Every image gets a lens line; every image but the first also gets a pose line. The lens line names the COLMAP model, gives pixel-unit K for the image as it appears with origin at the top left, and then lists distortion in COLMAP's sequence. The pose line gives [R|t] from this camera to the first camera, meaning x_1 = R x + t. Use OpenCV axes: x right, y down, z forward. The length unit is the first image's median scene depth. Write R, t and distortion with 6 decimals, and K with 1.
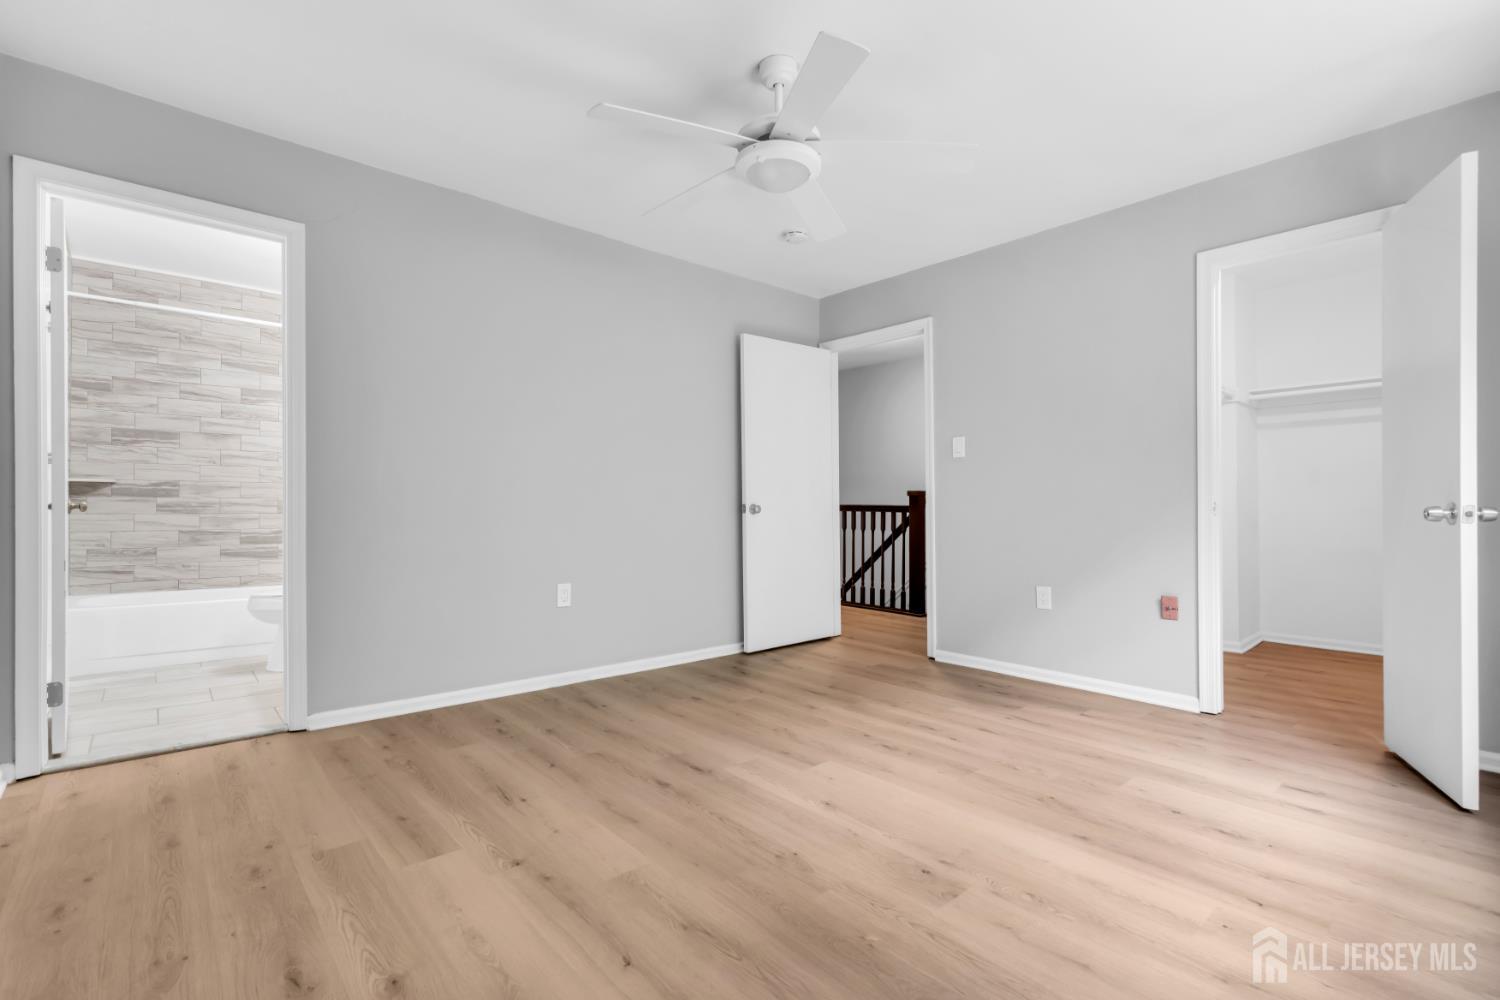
lens RADIAL K [[674.8, 0, 750.0], [0, 674.8, 500.0], [0, 0, 1]] dist [0.001832, 0.000240]
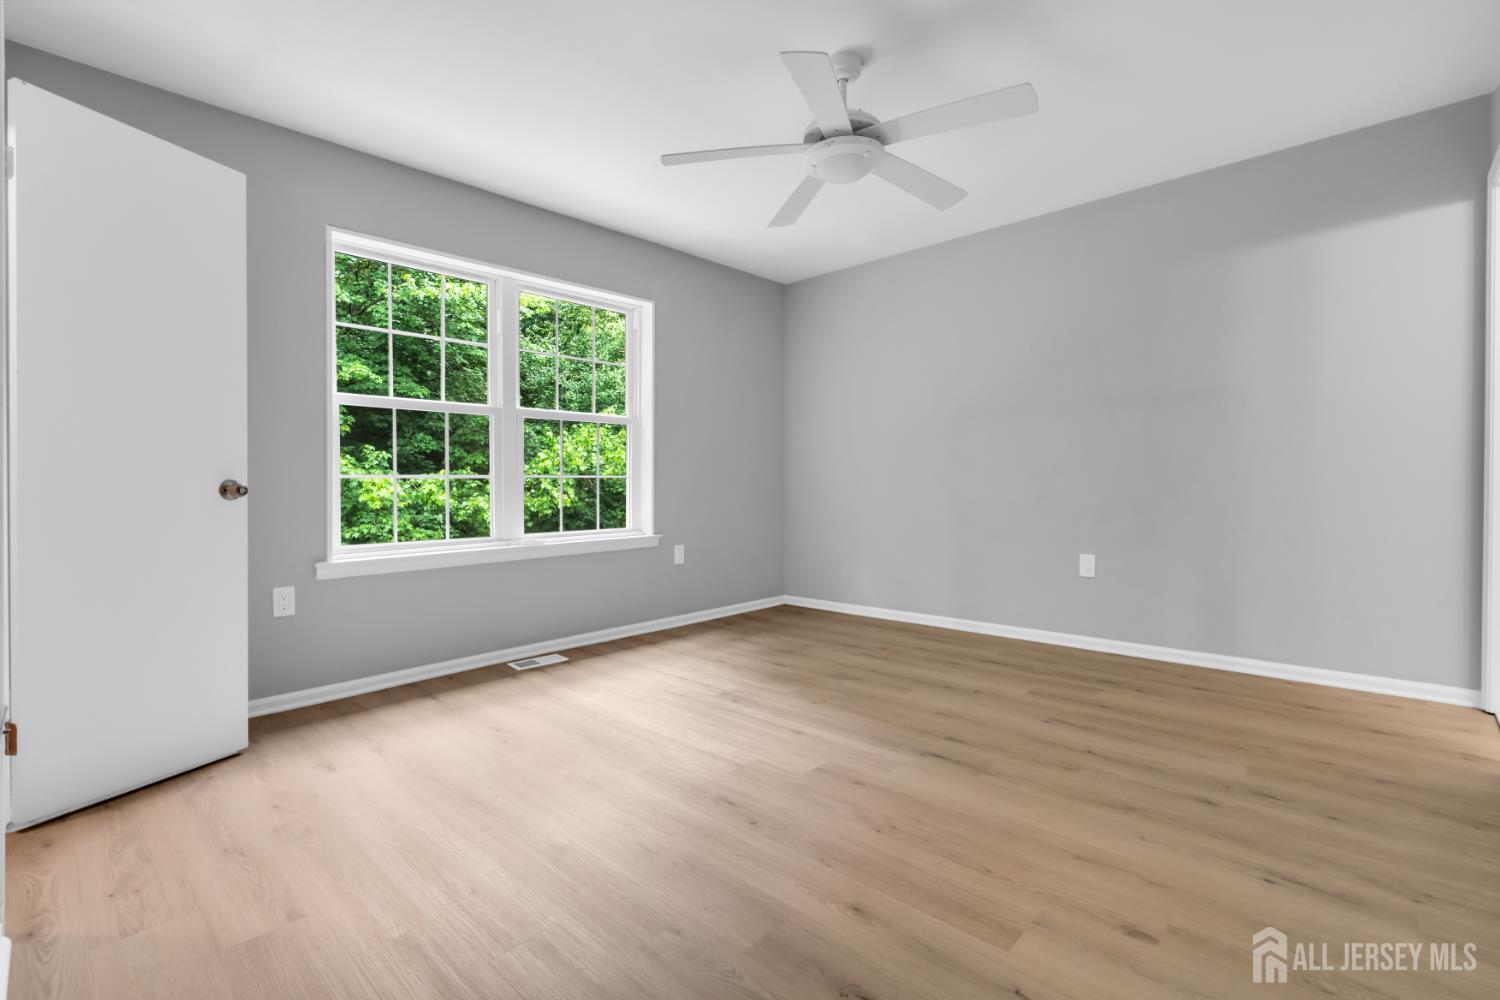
lens RADIAL K [[674.8, 0, 750.0], [0, 674.8, 500.0], [0, 0, 1]] dist [0.001832, 0.000240]
pose [[-0.995470, 0.006508, -0.094853, 0.269704], [0.004911, 0.999842, 0.017055, 0.019375], [0.094949, 0.016512, -0.995345, 1.880194]]
